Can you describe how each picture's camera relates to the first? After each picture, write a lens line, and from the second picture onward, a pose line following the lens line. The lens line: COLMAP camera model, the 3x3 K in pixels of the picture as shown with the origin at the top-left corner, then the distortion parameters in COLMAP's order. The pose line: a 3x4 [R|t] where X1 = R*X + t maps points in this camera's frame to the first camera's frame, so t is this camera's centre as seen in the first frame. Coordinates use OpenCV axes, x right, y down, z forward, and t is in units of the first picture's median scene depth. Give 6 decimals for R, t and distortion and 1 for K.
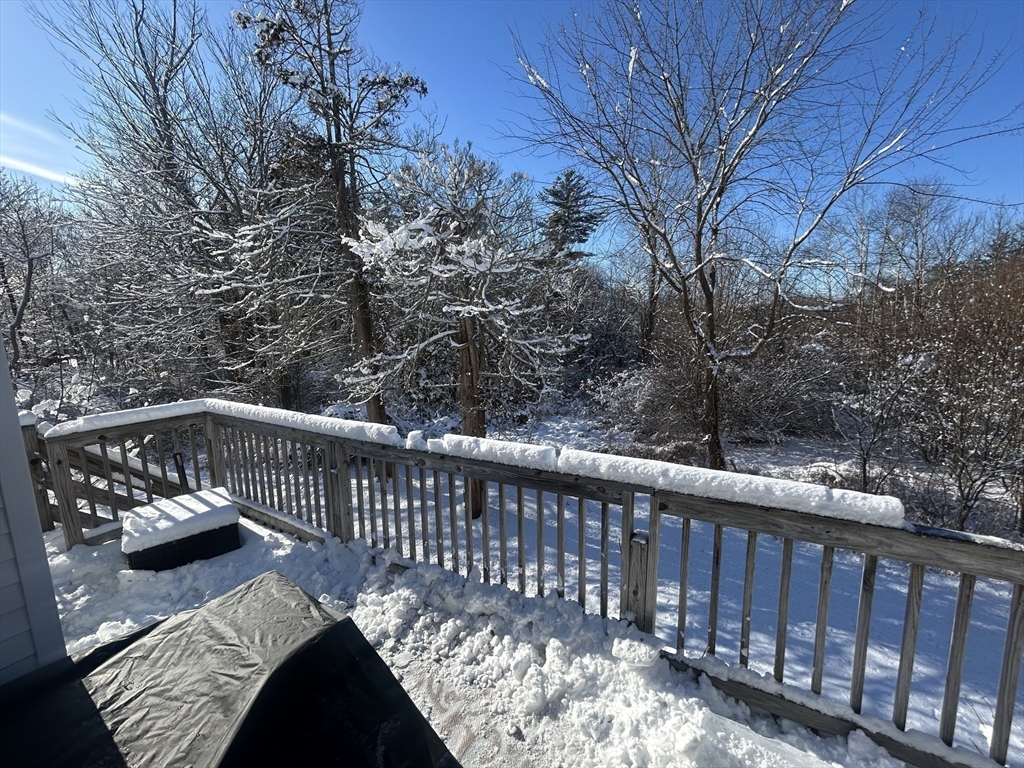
lens RADIAL K [[412.2, 0, 513.2], [0, 412.2, 384.6], [0, 0, 1]] dist [-0.000563, 0.000101]
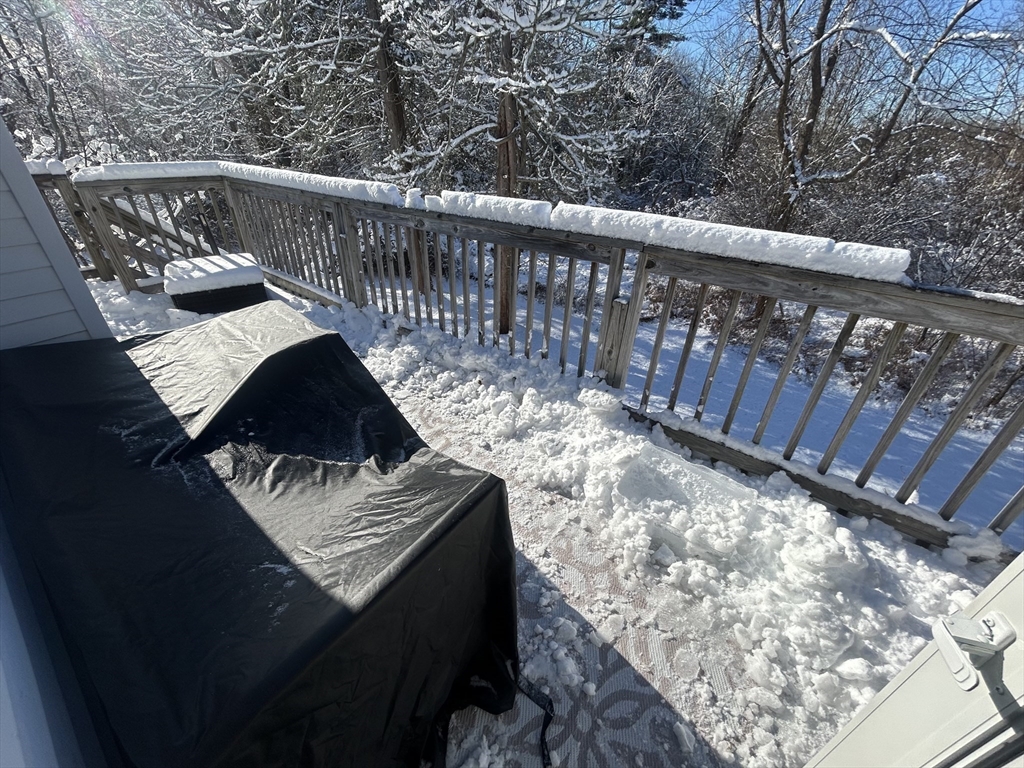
lens RADIAL K [[412.2, 0, 511.5], [0, 412.2, 383.4], [0, 0, 1]] dist [-0.000563, 0.000101]
pose [[0.990791, 0.105730, -0.084589, 0.127055], [-0.064994, 0.919404, 0.387908, 0.163850], [0.118785, -0.378838, 0.917808, -0.014530]]
